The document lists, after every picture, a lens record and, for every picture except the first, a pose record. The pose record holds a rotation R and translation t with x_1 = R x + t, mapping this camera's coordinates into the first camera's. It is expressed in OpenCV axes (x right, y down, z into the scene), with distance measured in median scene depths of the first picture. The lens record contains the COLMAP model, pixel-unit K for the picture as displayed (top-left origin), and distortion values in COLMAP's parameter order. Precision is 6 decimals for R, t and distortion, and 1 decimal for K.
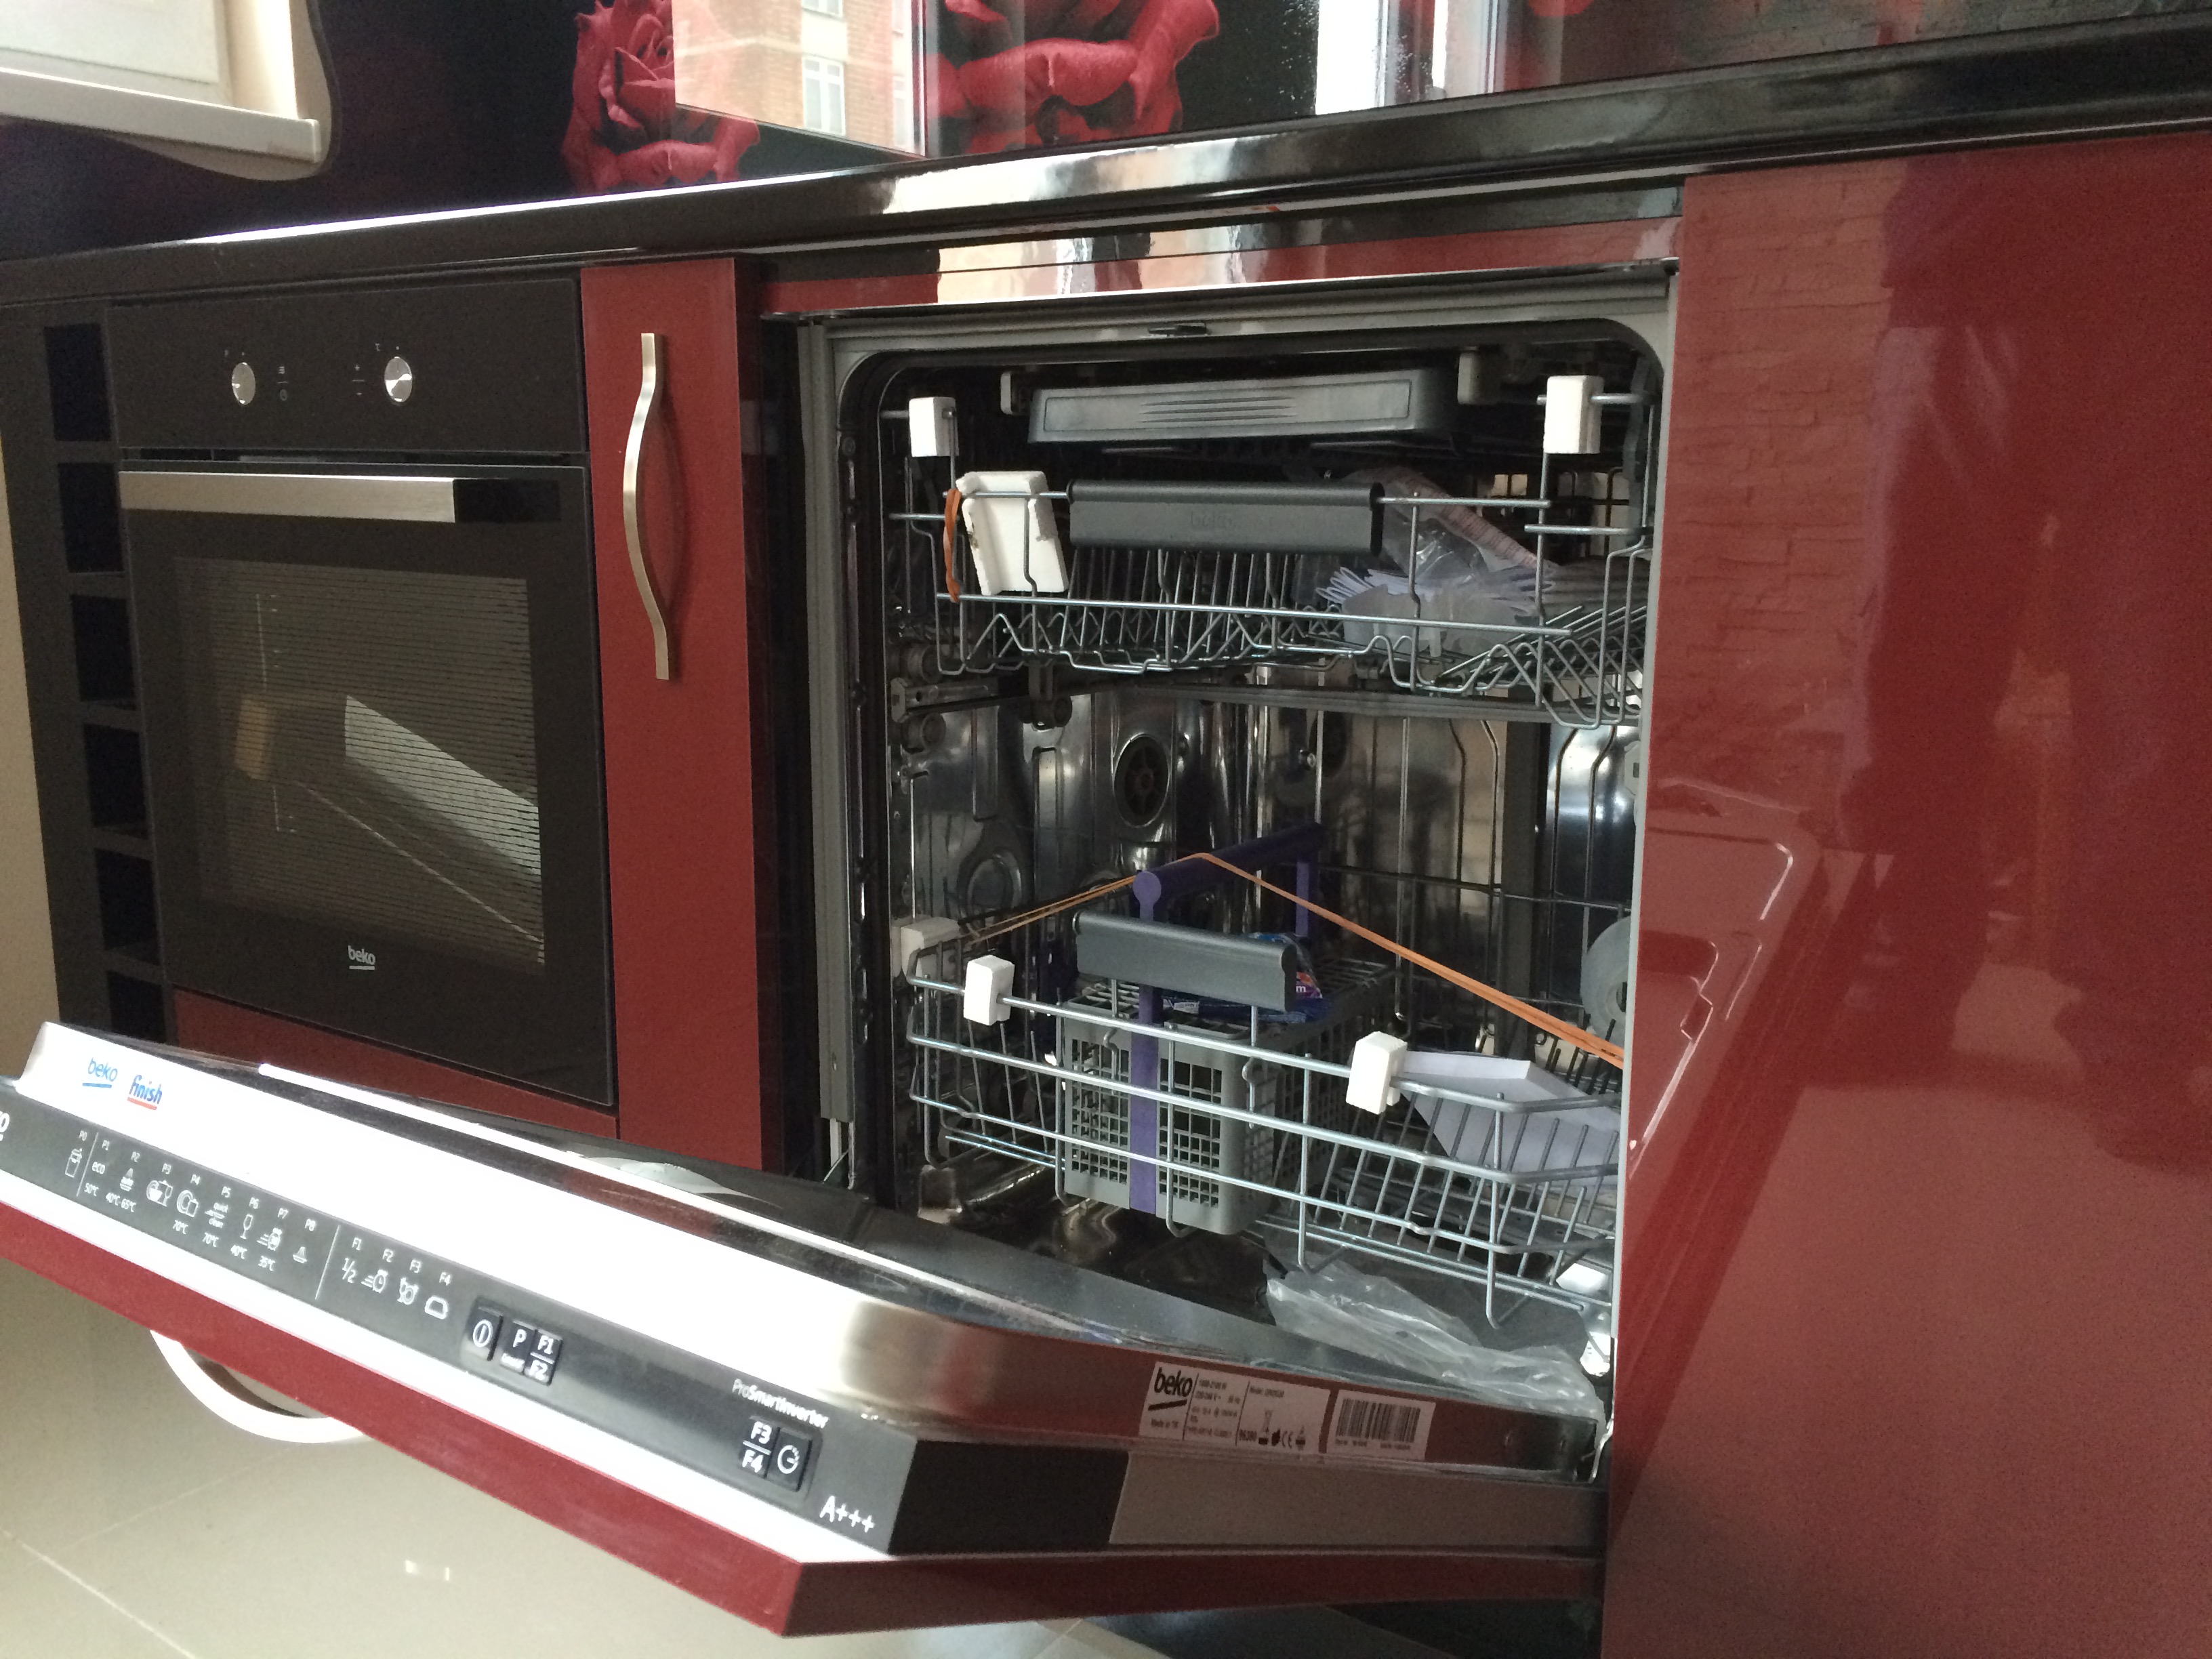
lens RADIAL K [[1890.0, 0, 1118.9], [0, 1890.0, 818.3], [0, 0, 1]] dist [0.085155, -0.088302]
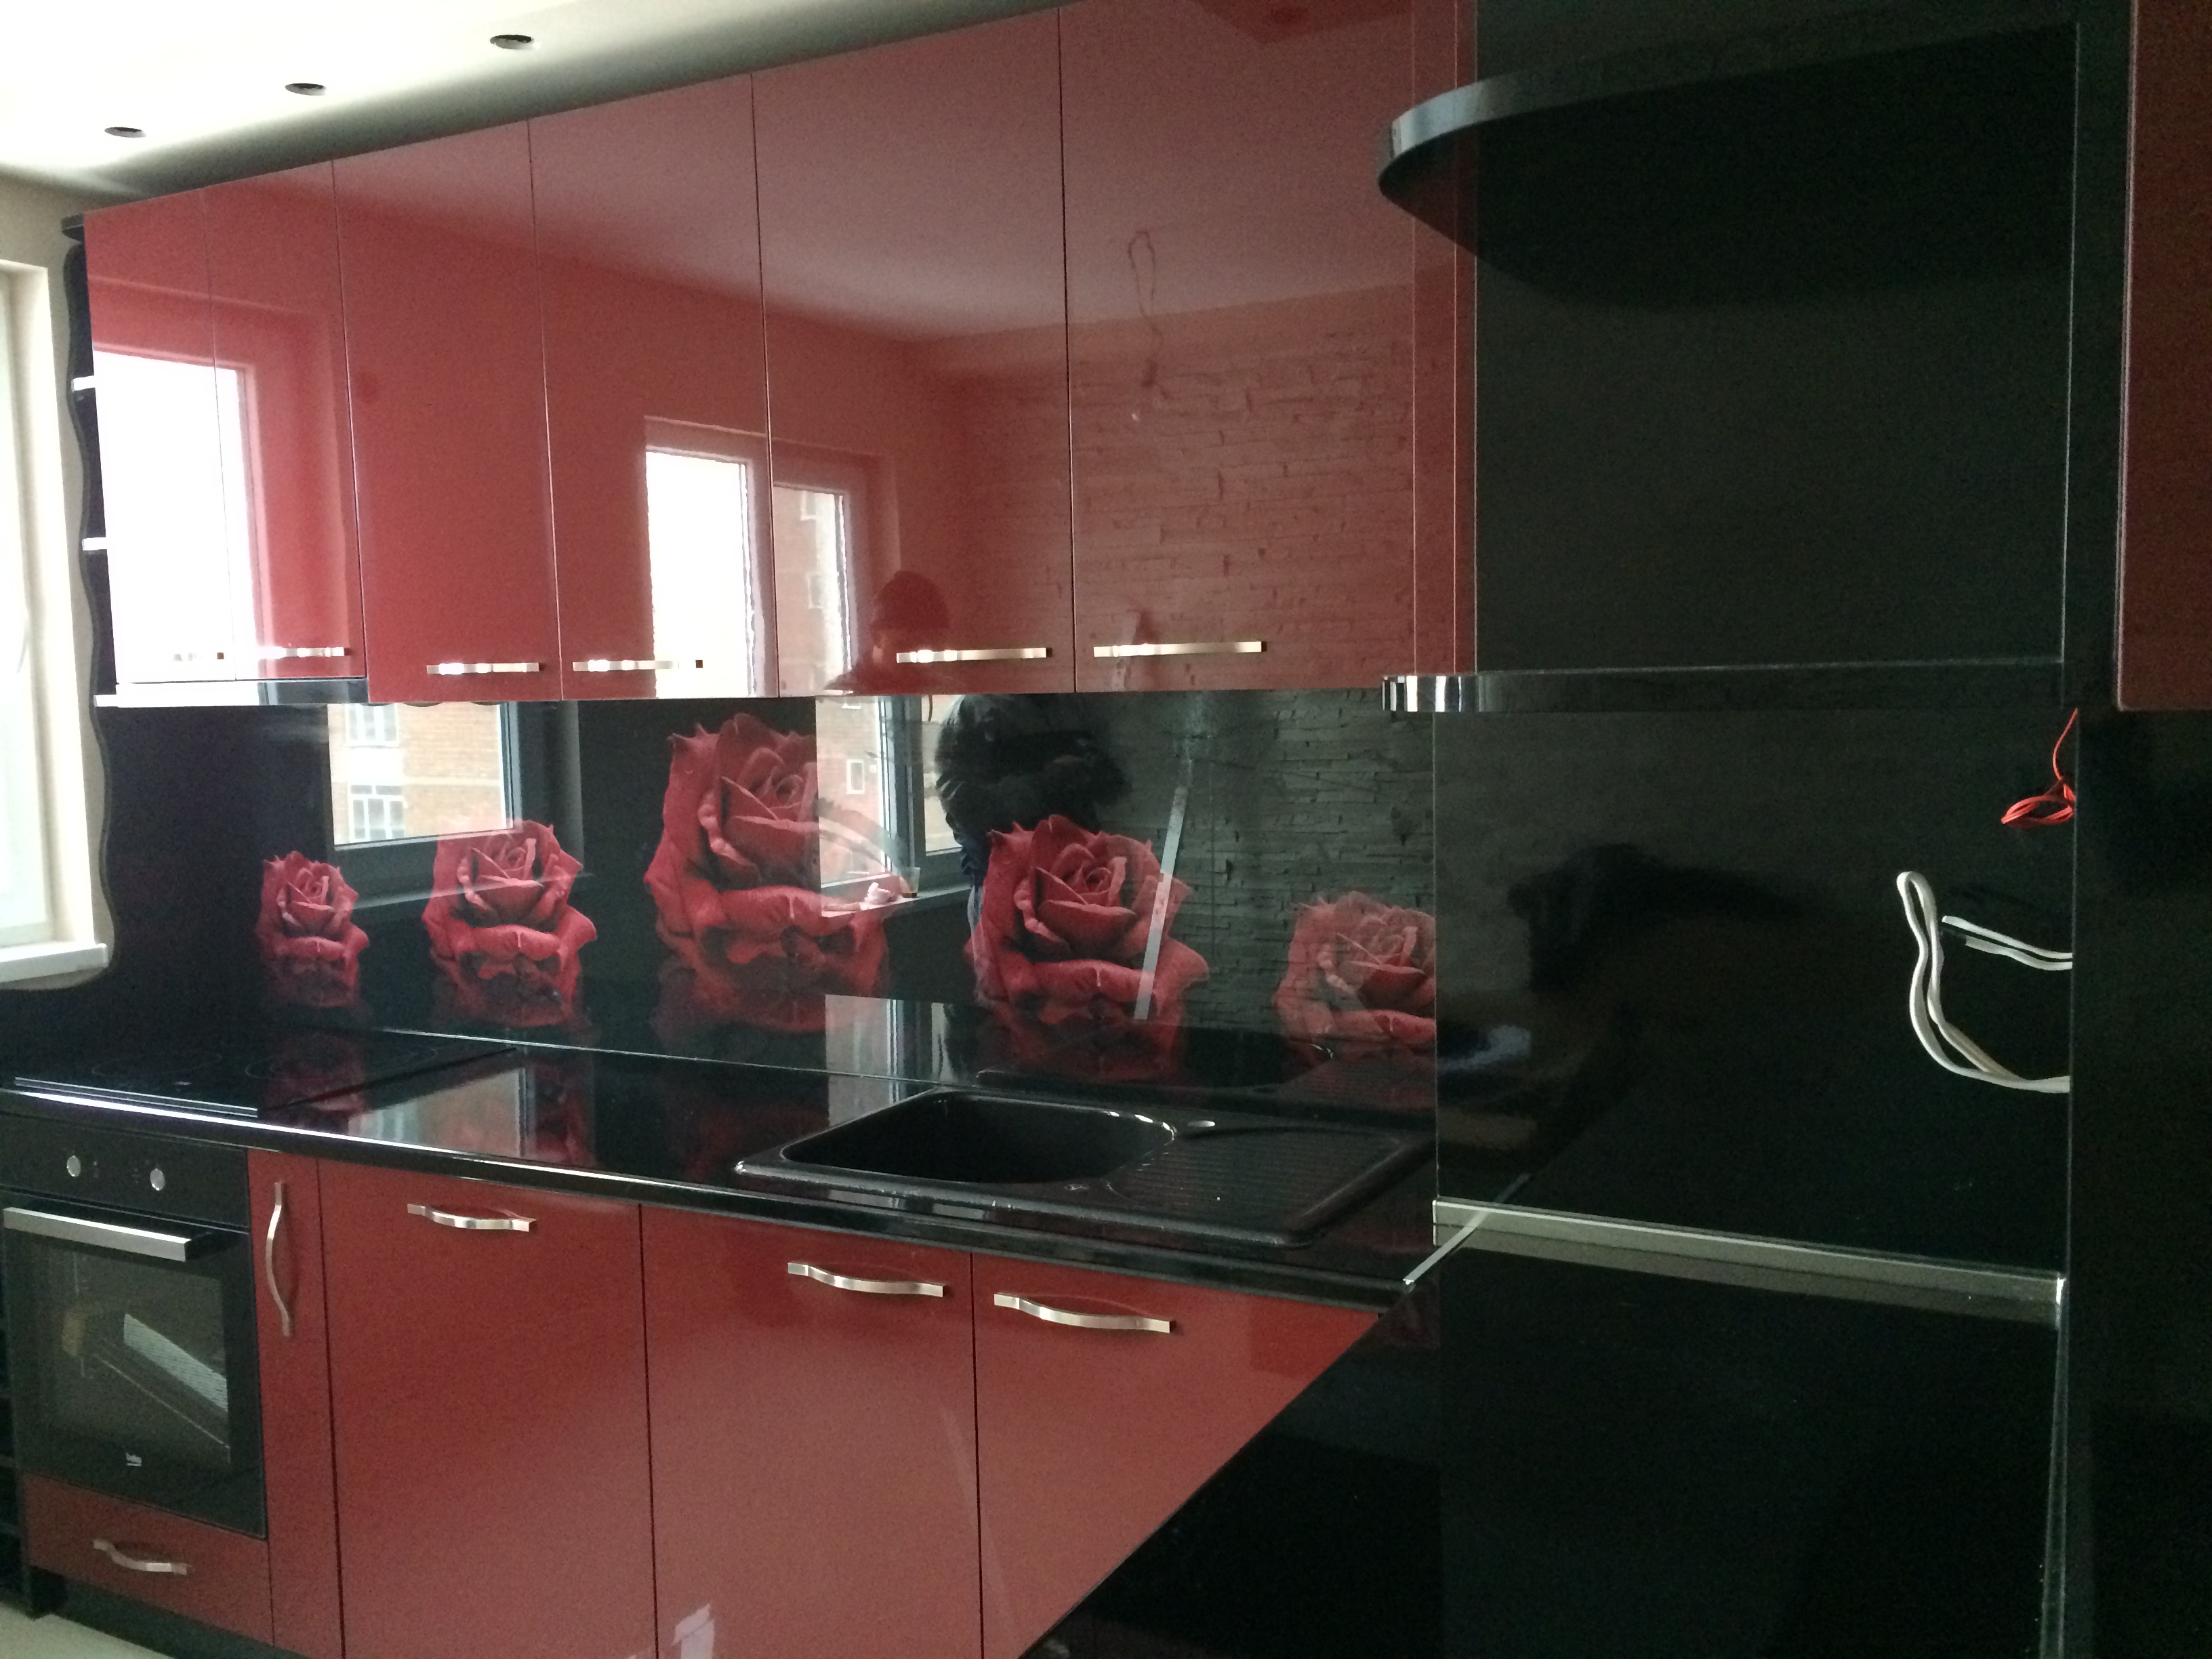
lens RADIAL K [[1890.0, 0, 1106.5], [0, 1890.0, 826.7], [0, 0, 1]] dist [0.085155, -0.088302]
pose [[0.992889, -0.035214, 0.113713, 0.362067], [0.046352, 0.994220, -0.096837, -0.313297], [-0.109646, 0.101419, 0.988783, -1.040047]]
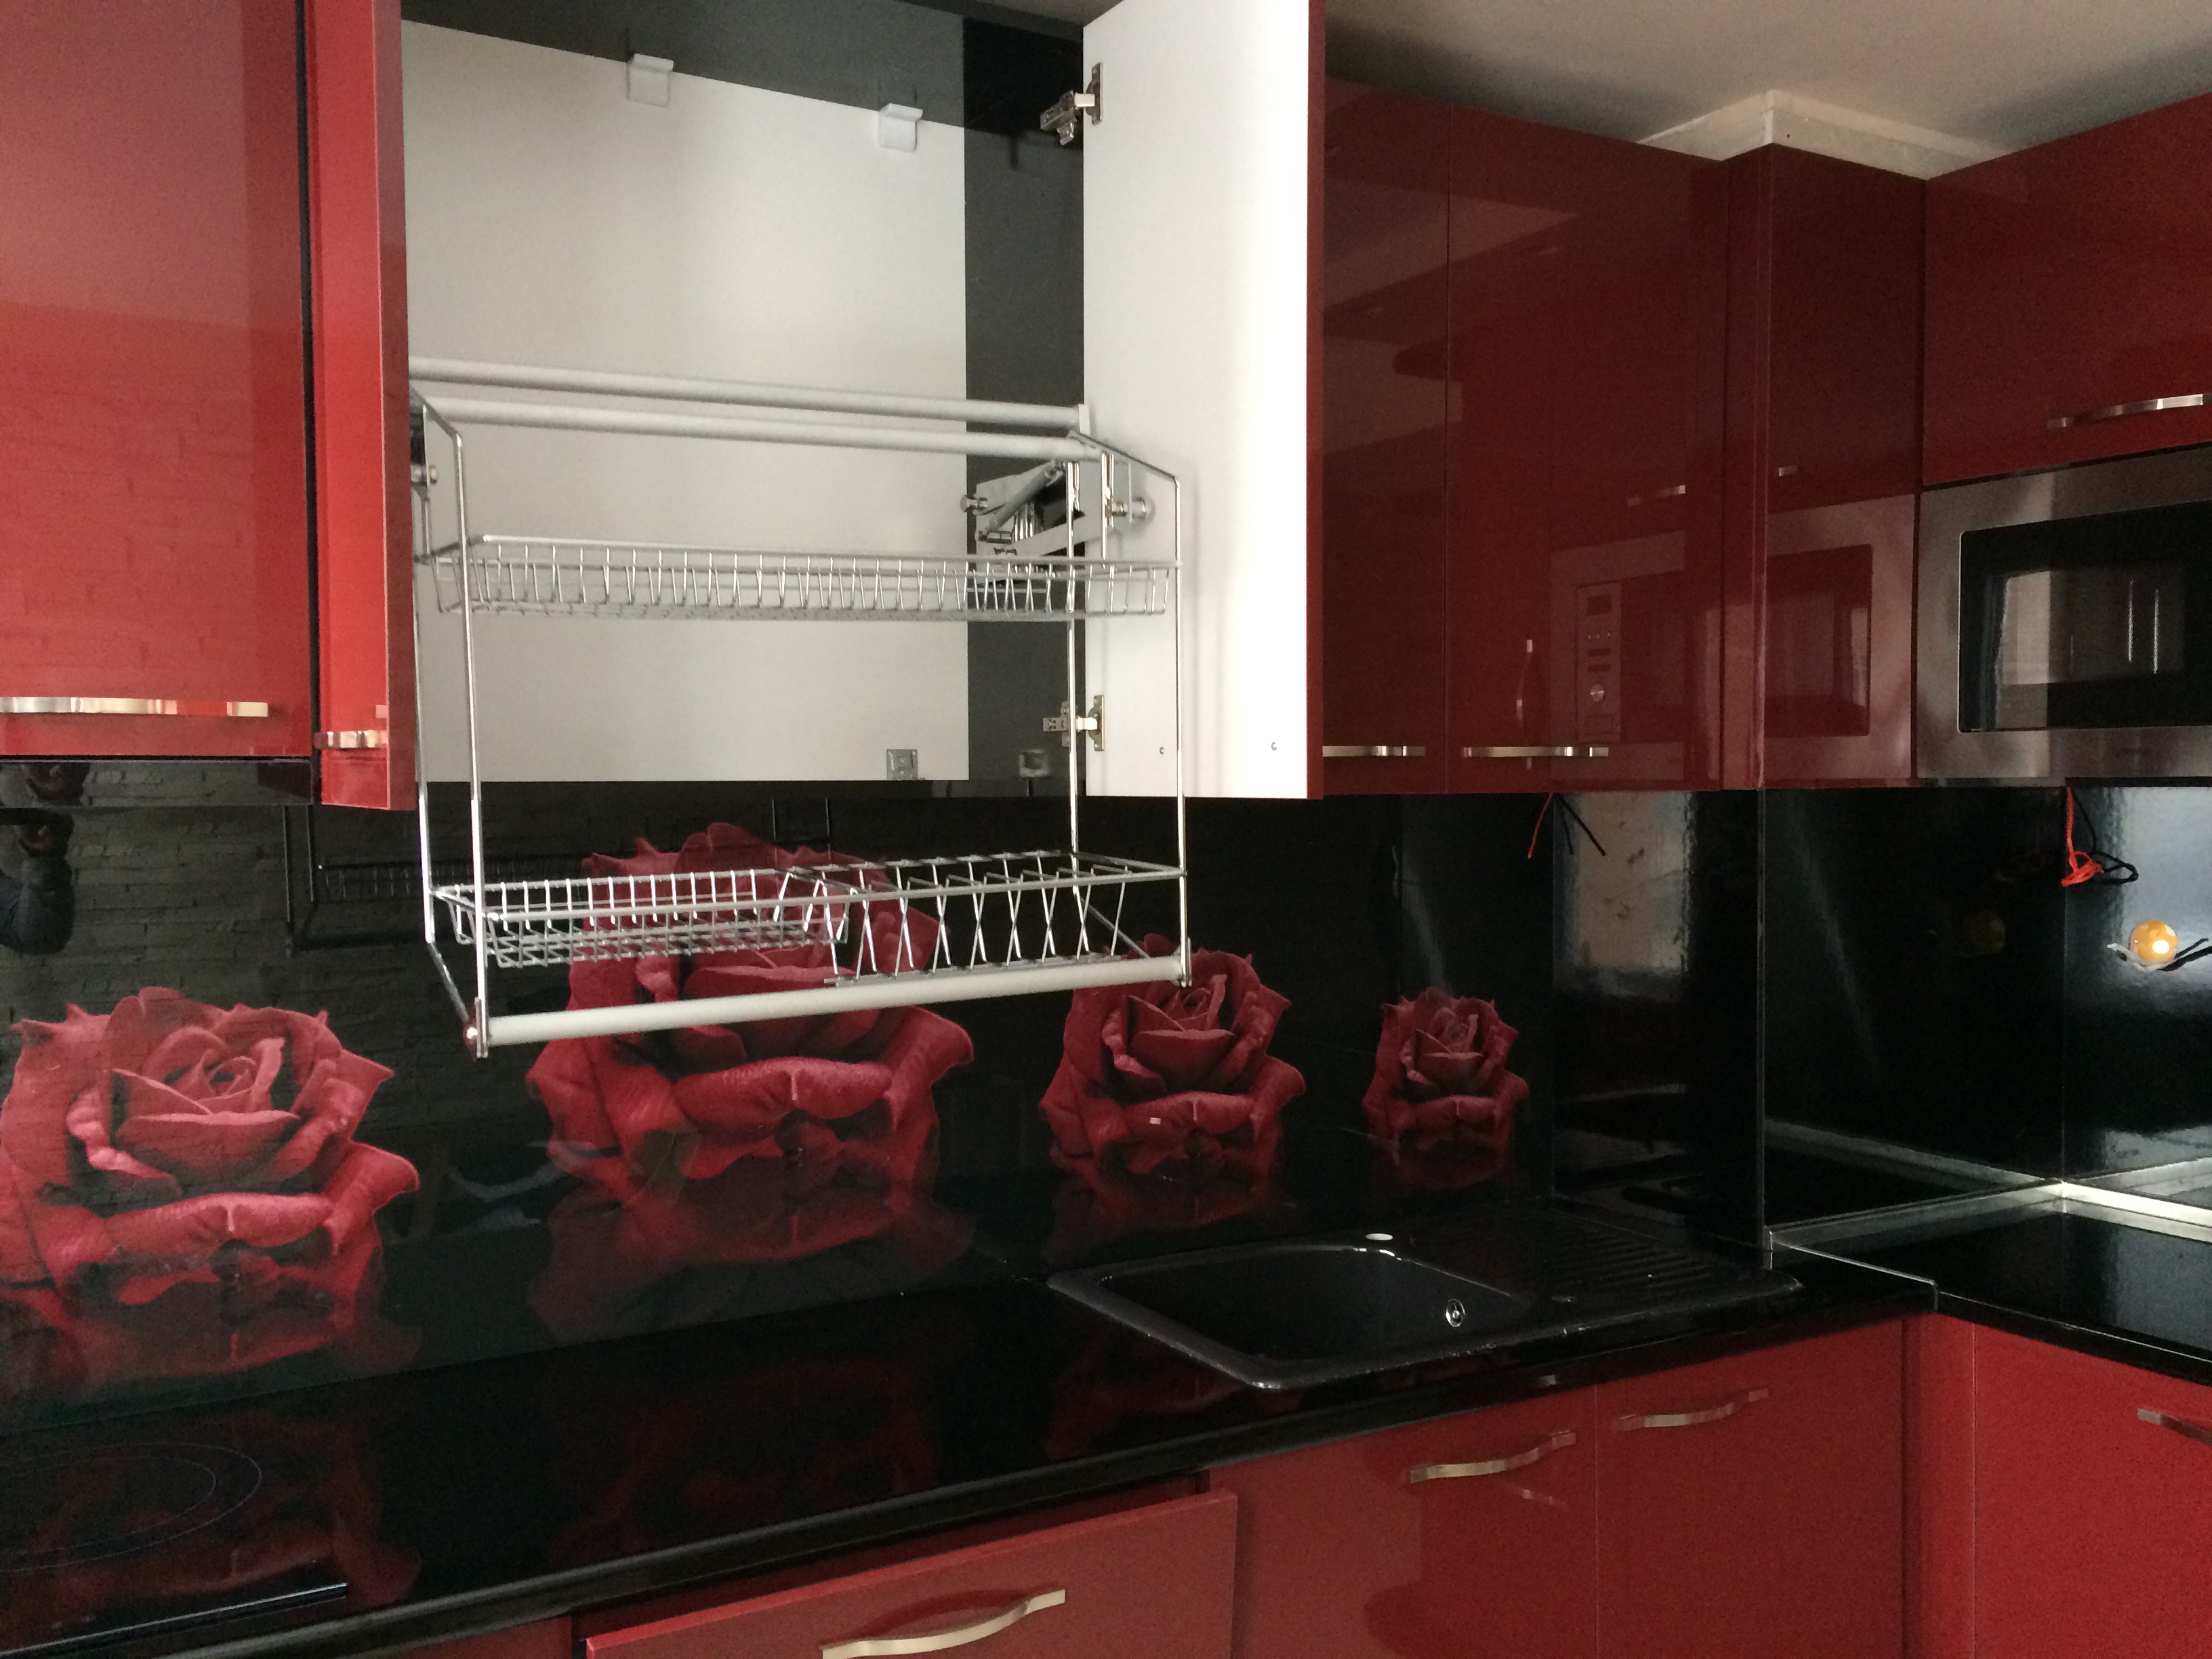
lens RADIAL K [[1890.0, 0, 1107.7], [0, 1890.0, 827.5], [0, 0, 1]] dist [0.085155, -0.088302]
pose [[0.416315, -0.024681, 0.908886, -0.890565], [0.172531, 0.983614, -0.052318, -0.503221], [-0.892701, 0.178591, 0.413751, 0.048066]]
